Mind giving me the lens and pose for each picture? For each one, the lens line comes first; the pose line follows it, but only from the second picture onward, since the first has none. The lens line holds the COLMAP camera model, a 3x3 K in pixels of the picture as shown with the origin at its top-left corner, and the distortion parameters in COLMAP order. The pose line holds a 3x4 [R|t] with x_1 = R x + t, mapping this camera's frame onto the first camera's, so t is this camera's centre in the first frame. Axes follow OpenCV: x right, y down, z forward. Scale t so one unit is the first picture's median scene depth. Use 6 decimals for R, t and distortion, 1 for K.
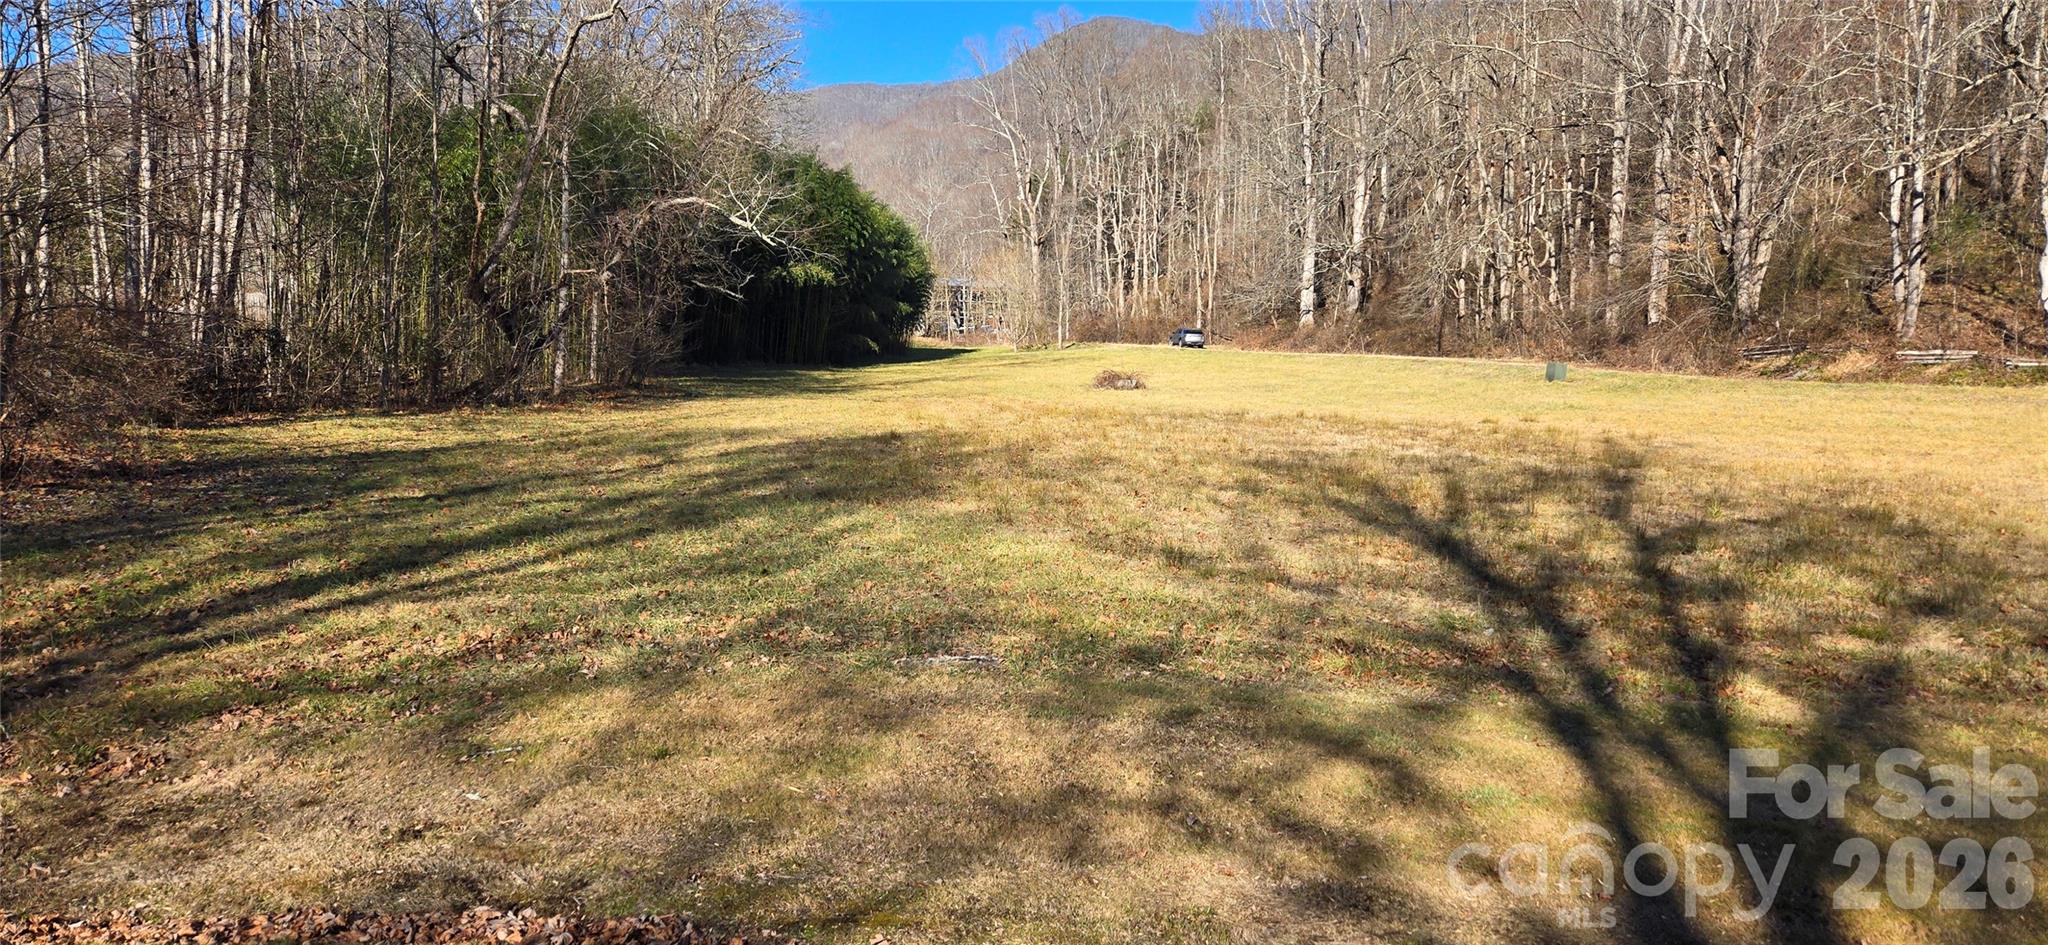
lens RADIAL K [[1346.1, 0, 1019.4], [0, 1346.1, 489.9], [0, 0, 1]] dist [0.082016, -0.069670]
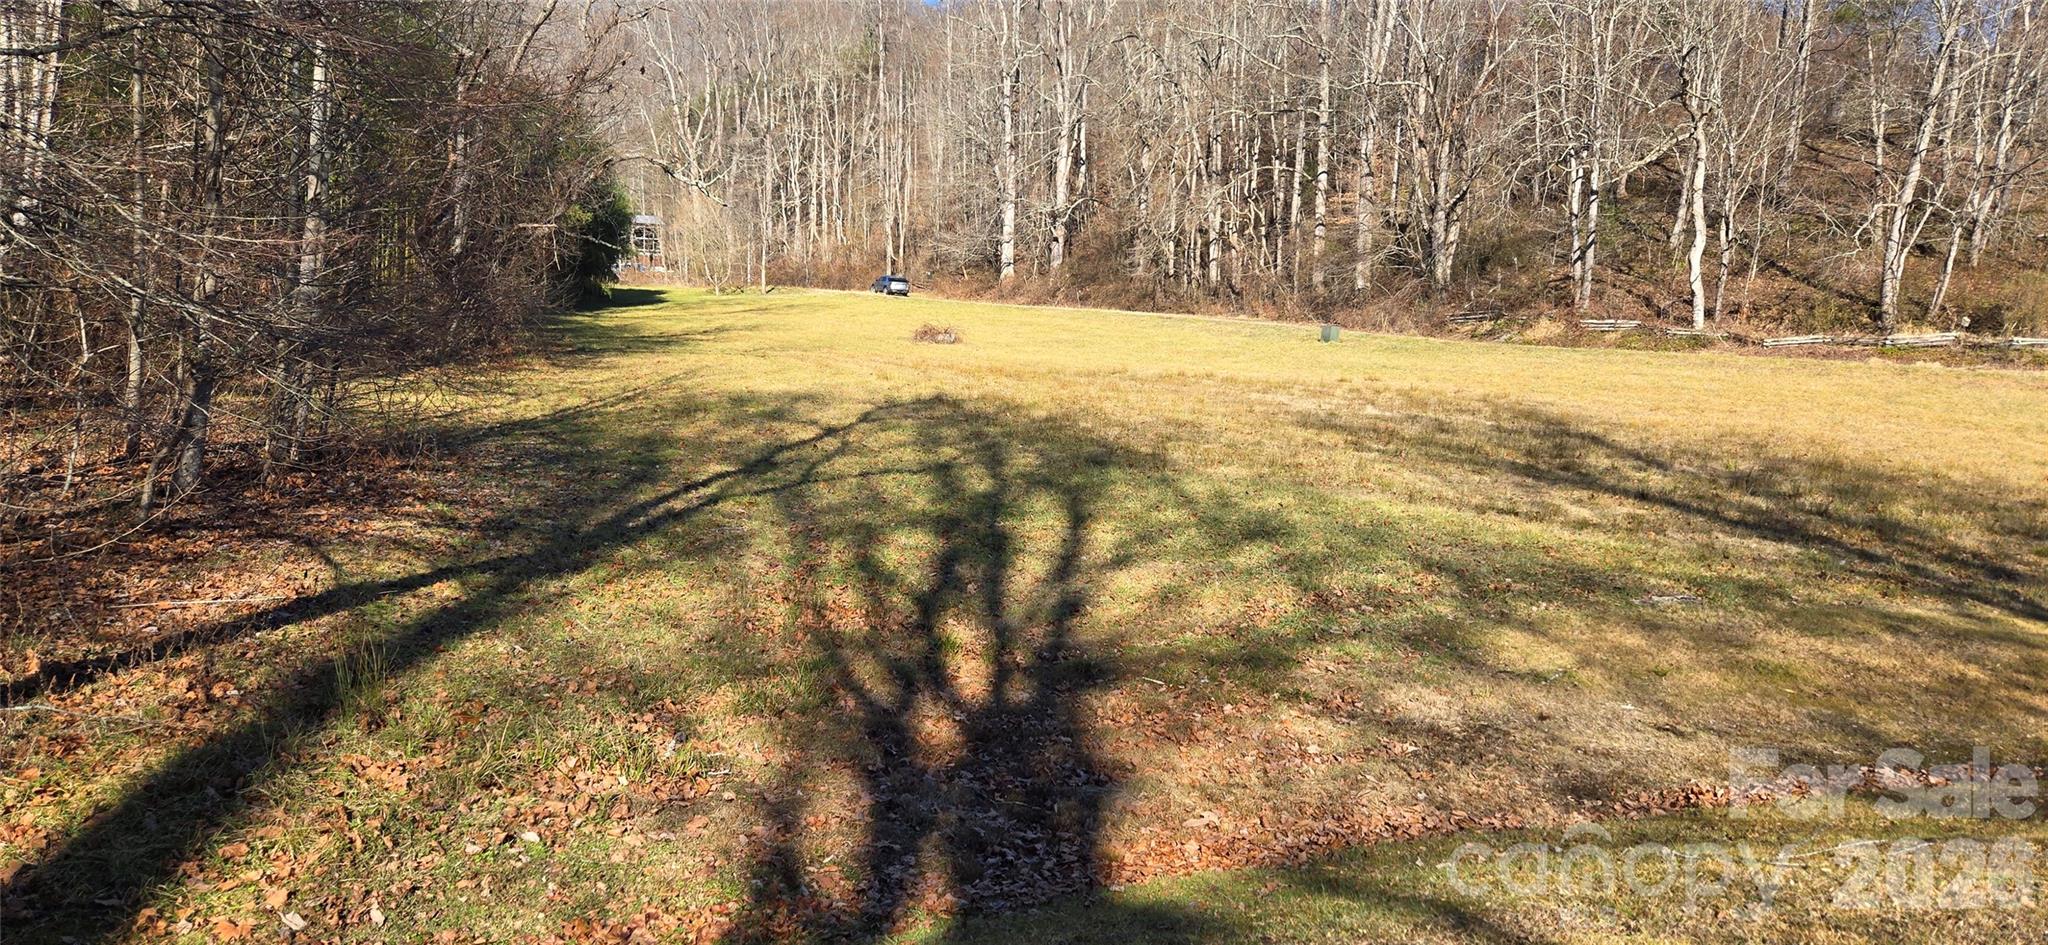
lens RADIAL K [[1346.1, 0, 1015.7], [0, 1346.1, 478.9], [0, 0, 1]] dist [0.082016, -0.069670]
pose [[0.955211, -0.020663, 0.295202, -0.205464], [0.009803, 0.999221, 0.038219, -0.010095], [-0.295762, -0.033613, 0.954670, -0.022148]]
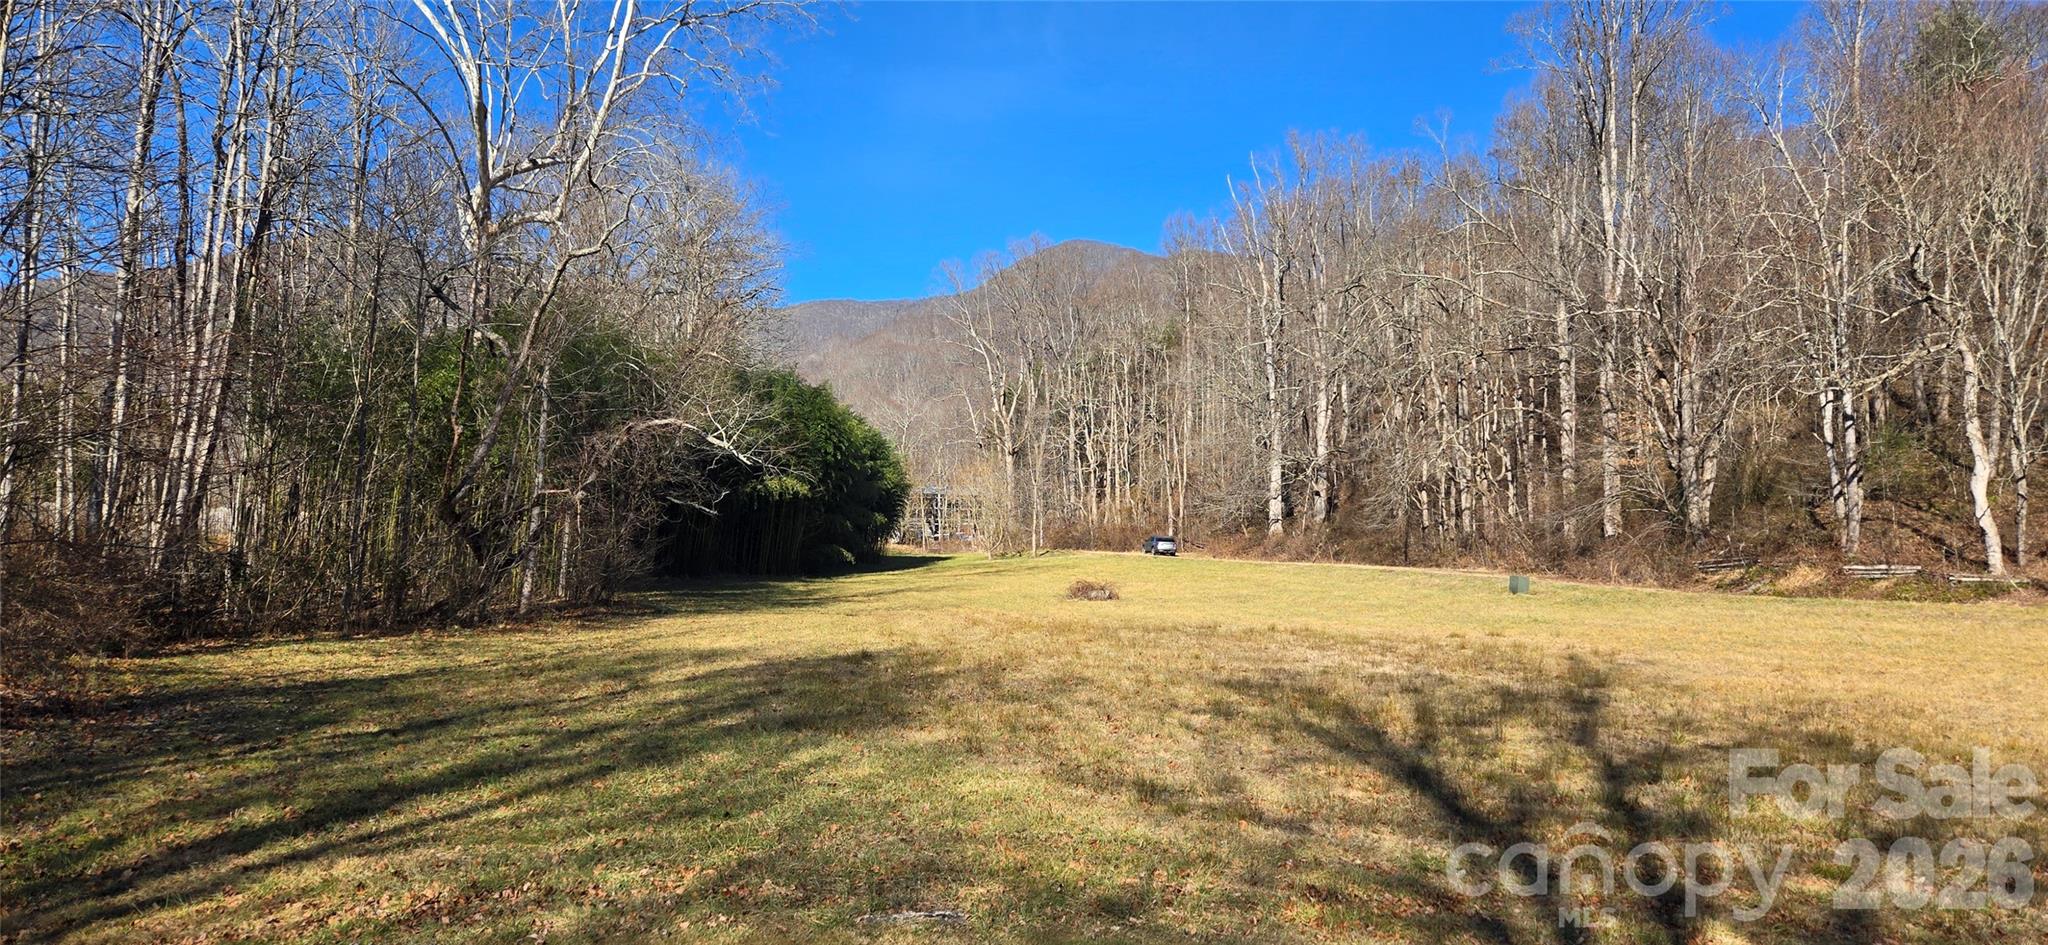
lens RADIAL K [[1346.1, 0, 1042.4], [0, 1346.1, 483.8], [0, 0, 1]] dist [0.082016, -0.069670]
pose [[0.999360, -0.000175, 0.035779, 0.000996], [0.005730, 0.987864, -0.155218, -0.005381], [-0.035318, 0.155324, 0.987232, -0.003512]]
